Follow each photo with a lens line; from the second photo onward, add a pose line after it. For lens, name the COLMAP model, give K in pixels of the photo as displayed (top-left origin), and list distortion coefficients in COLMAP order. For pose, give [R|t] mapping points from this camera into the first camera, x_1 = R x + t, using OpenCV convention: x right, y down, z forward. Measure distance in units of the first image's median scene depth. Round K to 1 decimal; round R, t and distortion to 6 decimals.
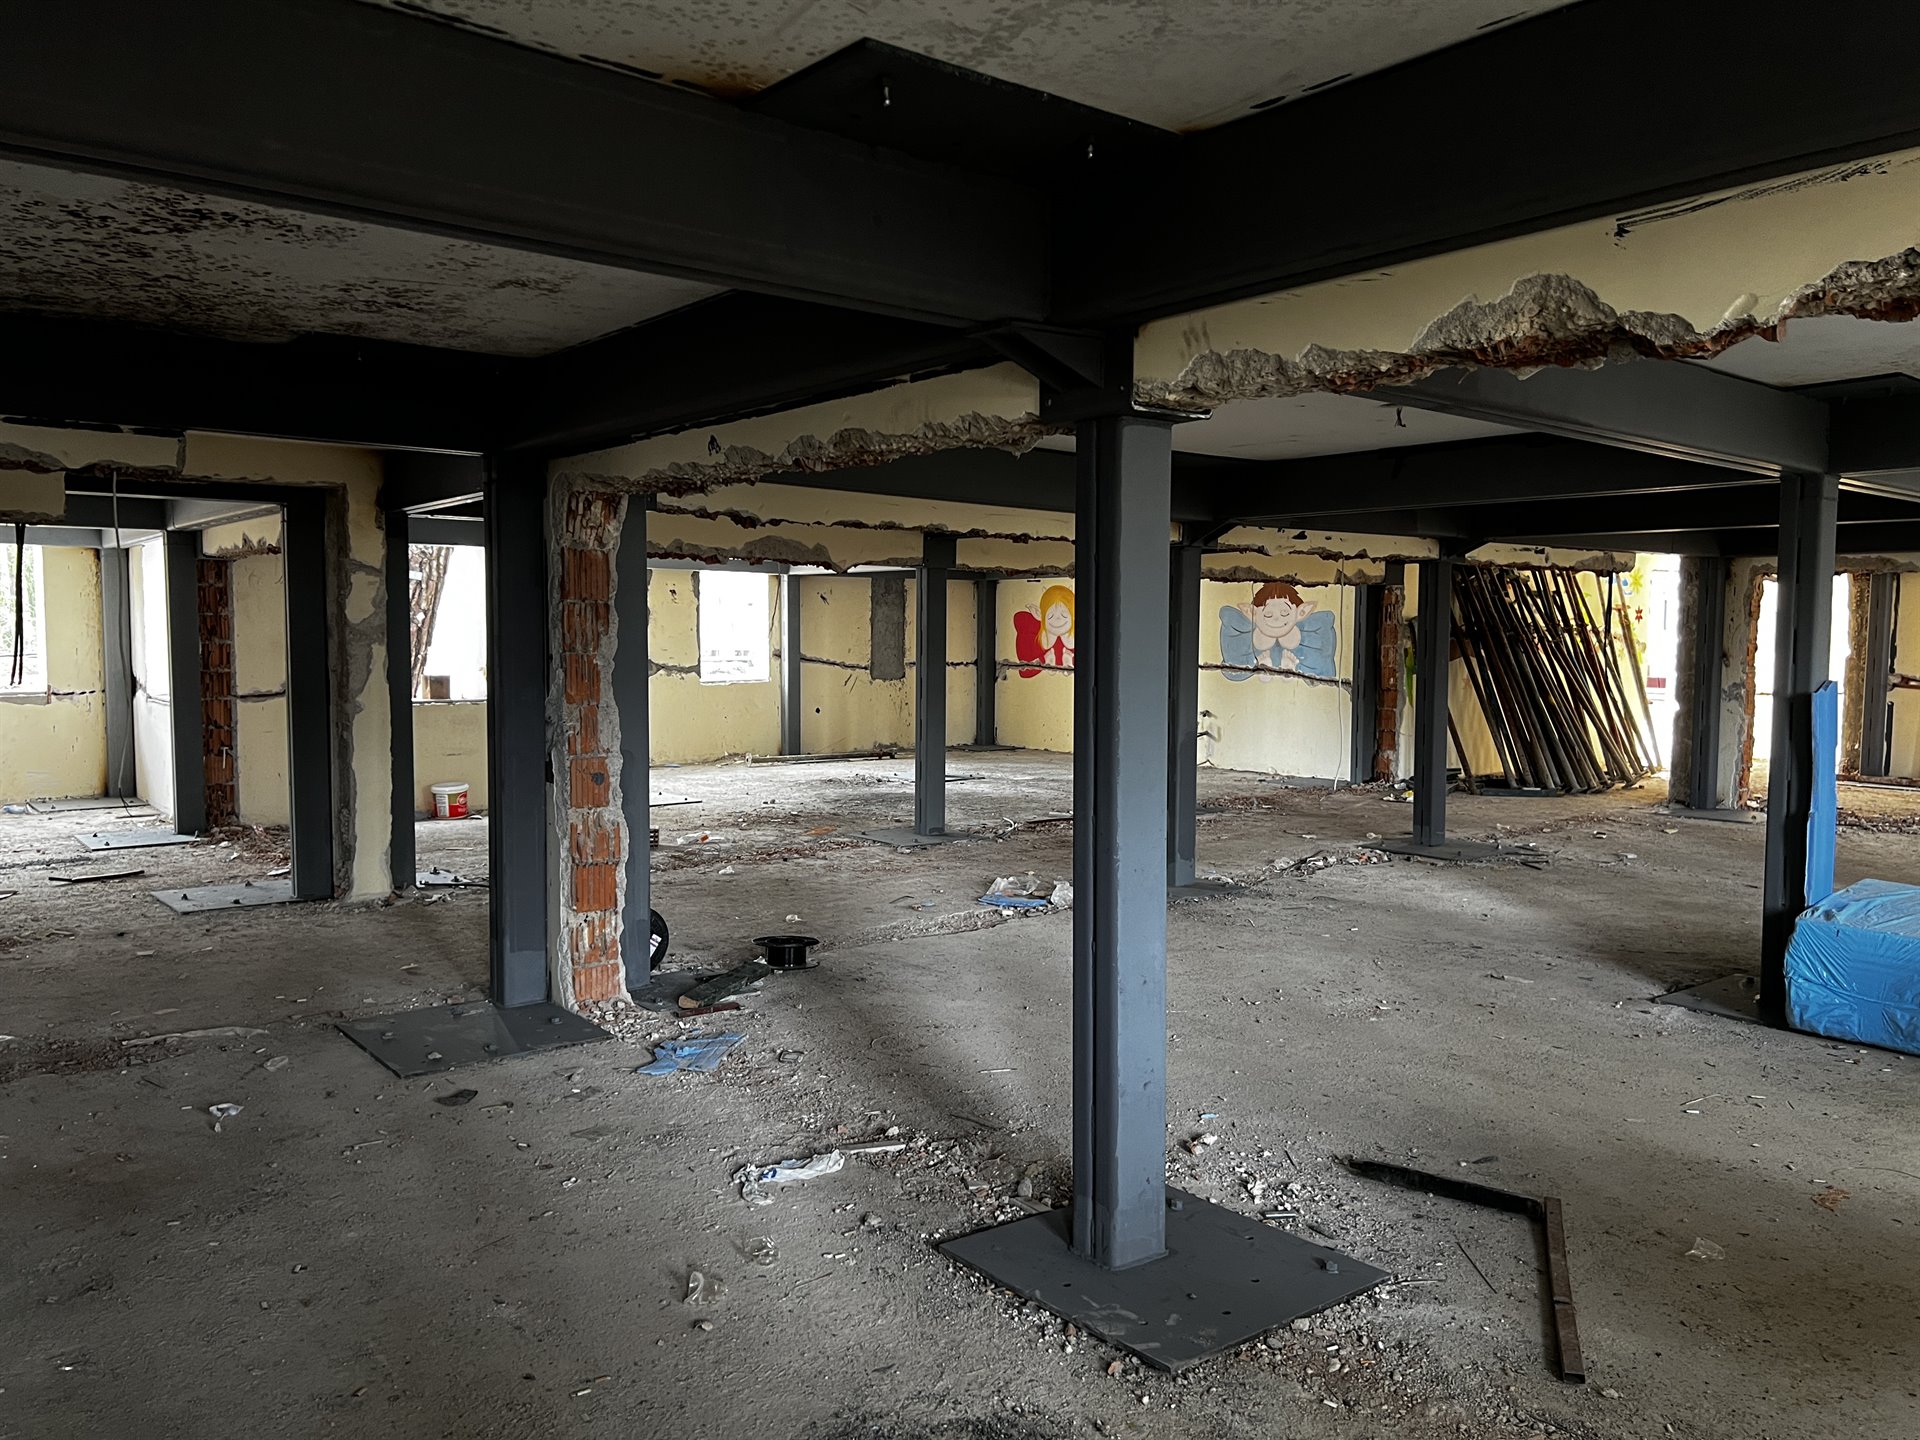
lens RADIAL K [[1437.2, 0, 961.4], [0, 1437.2, 727.8], [0, 0, 1]] dist [0.052065, -0.059521]
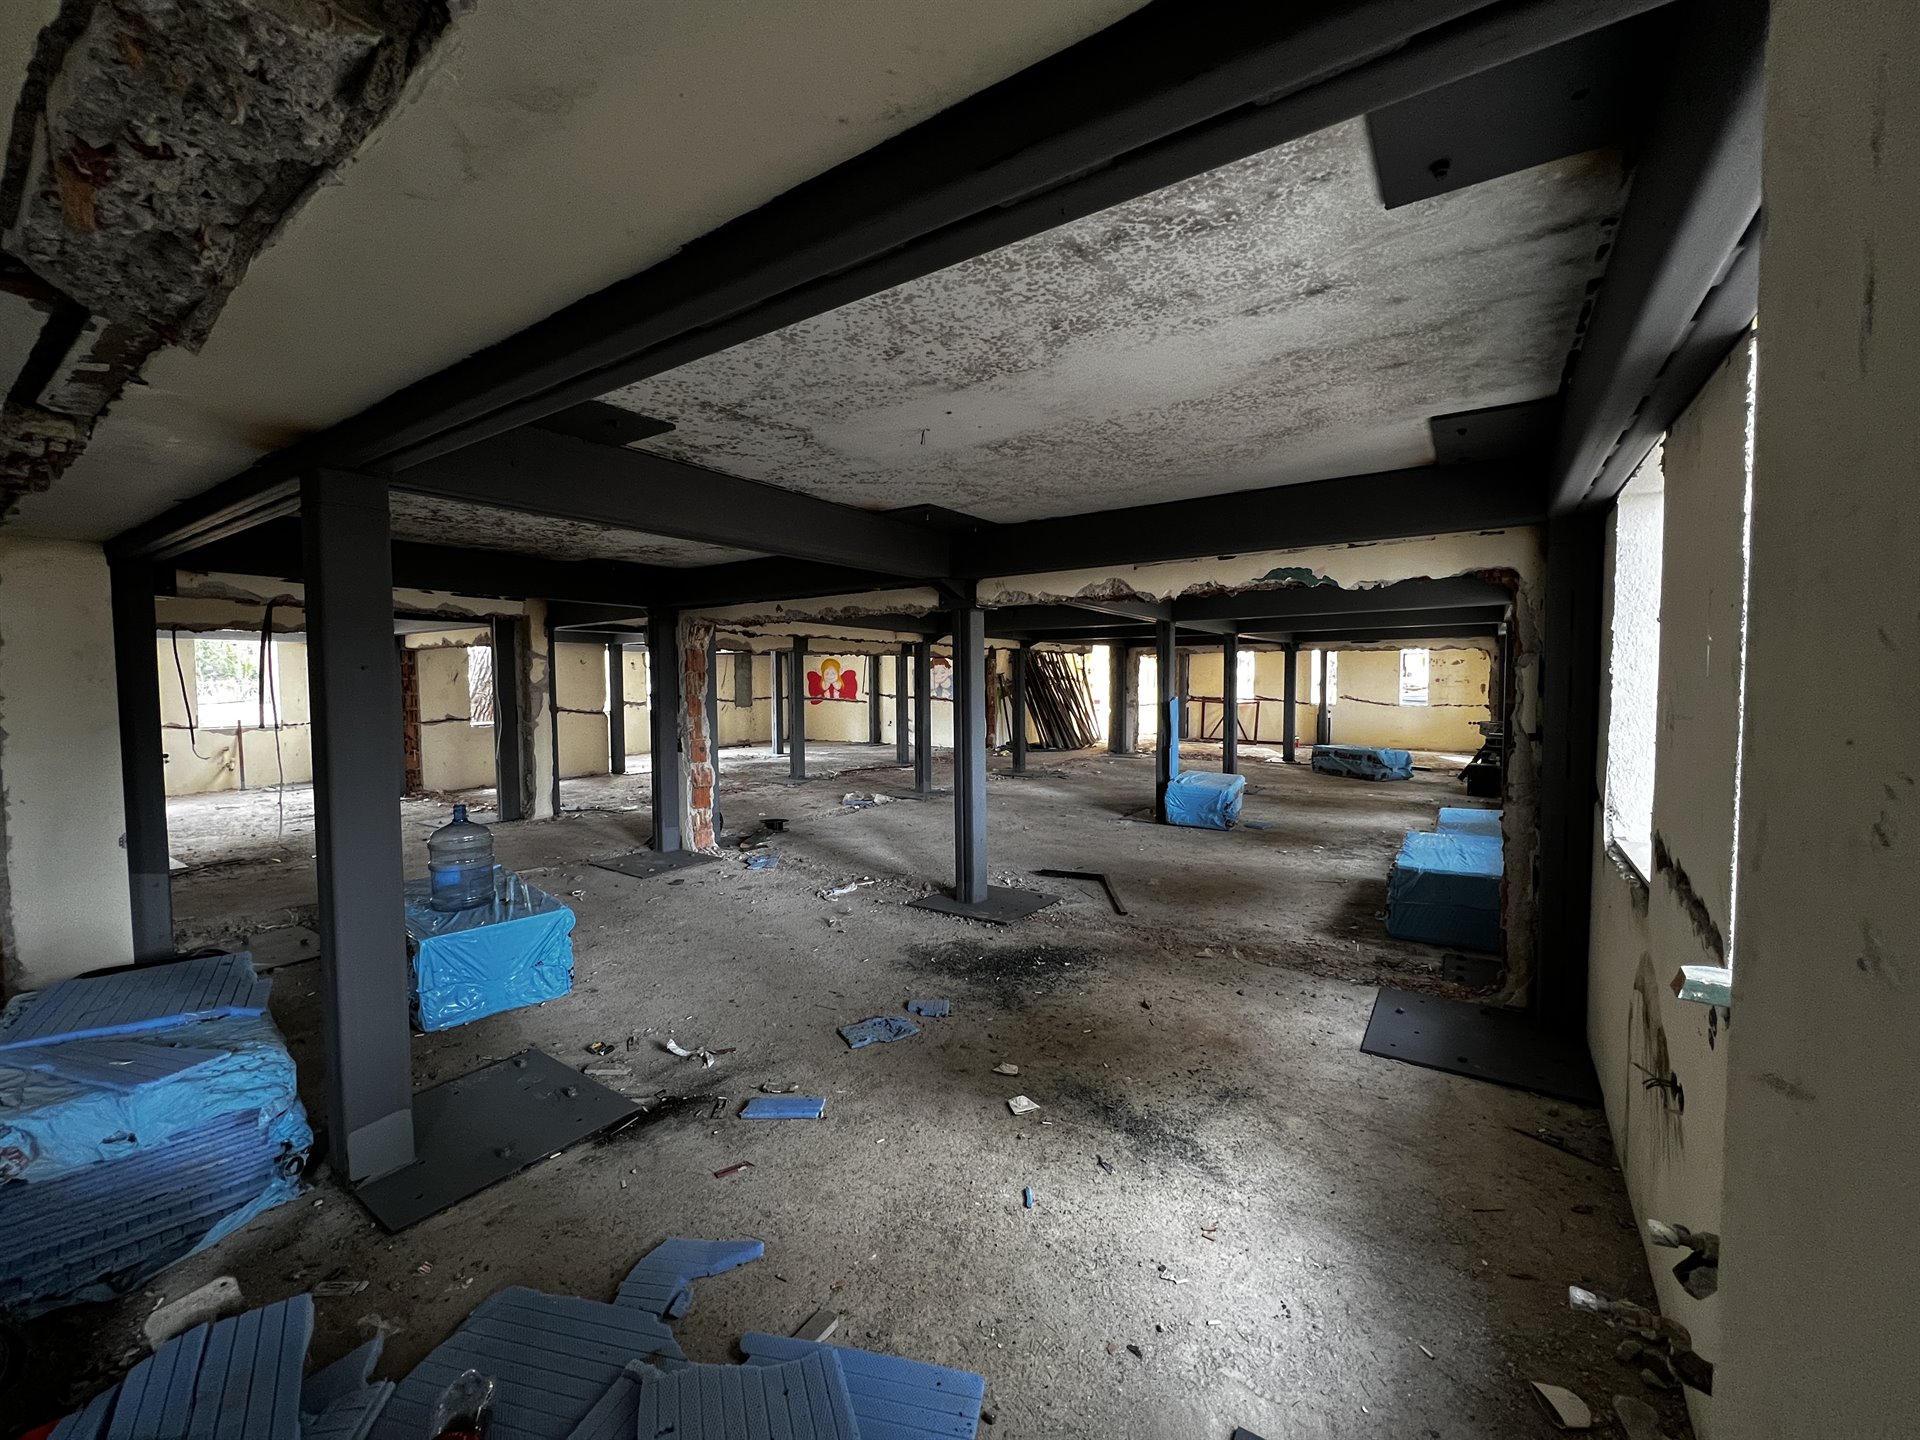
lens RADIAL K [[768.0, 0, 955.1], [0, 768.0, 717.7], [0, 0, 1]] dist [-0.001687, -0.000468]
pose [[0.960295, -0.026012, 0.277771, -0.261221], [0.031168, 0.999414, -0.014161, 0.018770], [-0.277240, 0.022256, 0.960543, -0.351521]]
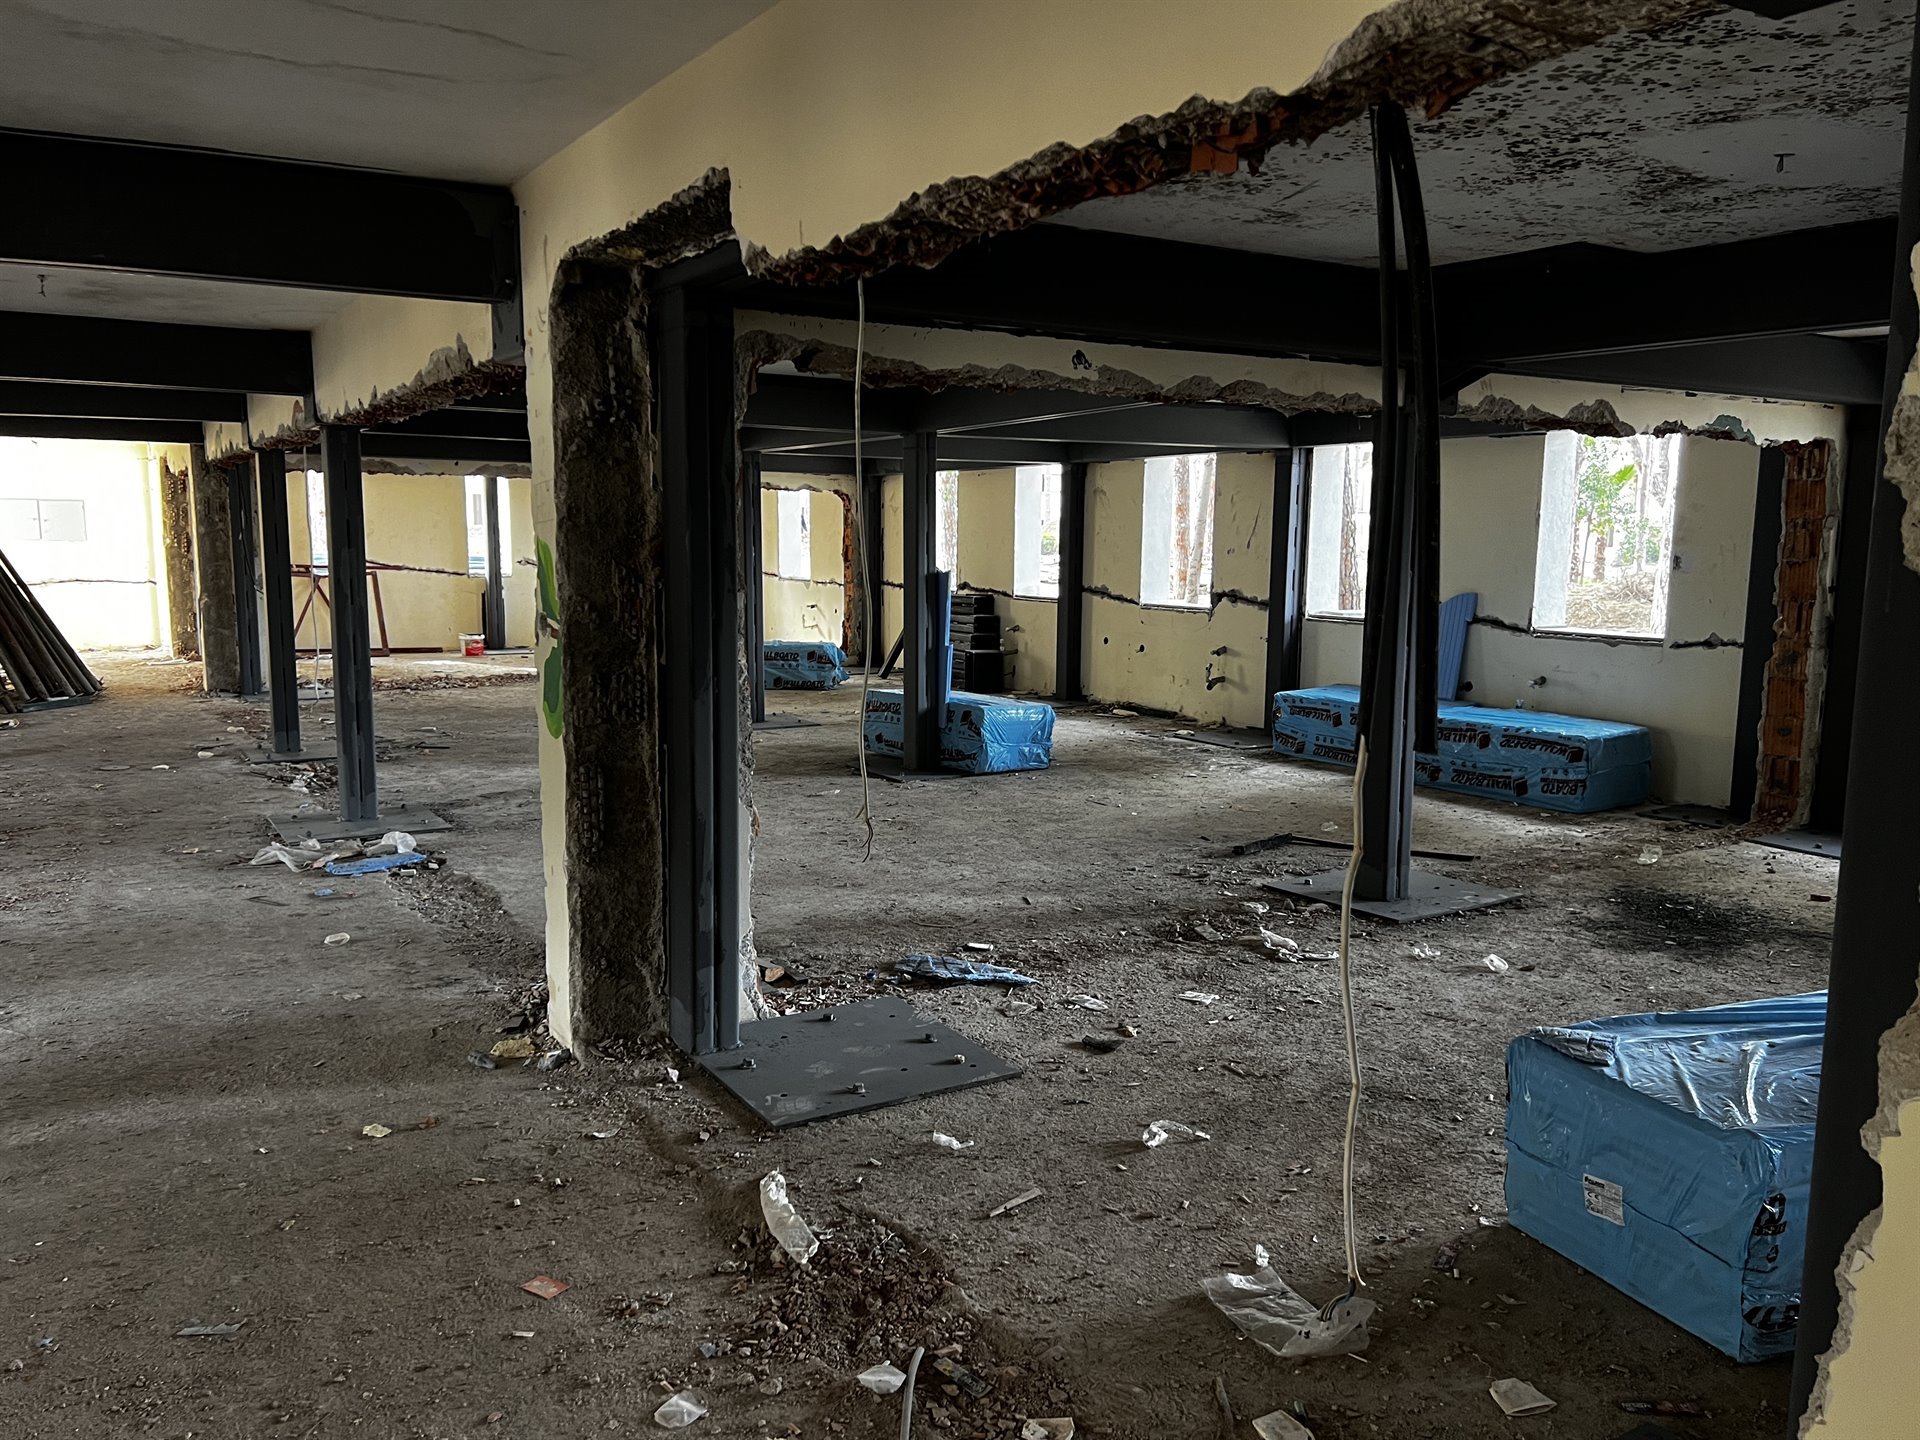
lens RADIAL K [[1472.4, 0, 960.0], [0, 1472.4, 720.0], [0, 0, 1]] dist [0.059046, -0.078401]
pose [[0.115919, -0.130843, 0.984603, -1.315785], [0.059228, 0.990432, 0.124645, -0.078757], [-0.991491, 0.043867, 0.122559, 1.000036]]
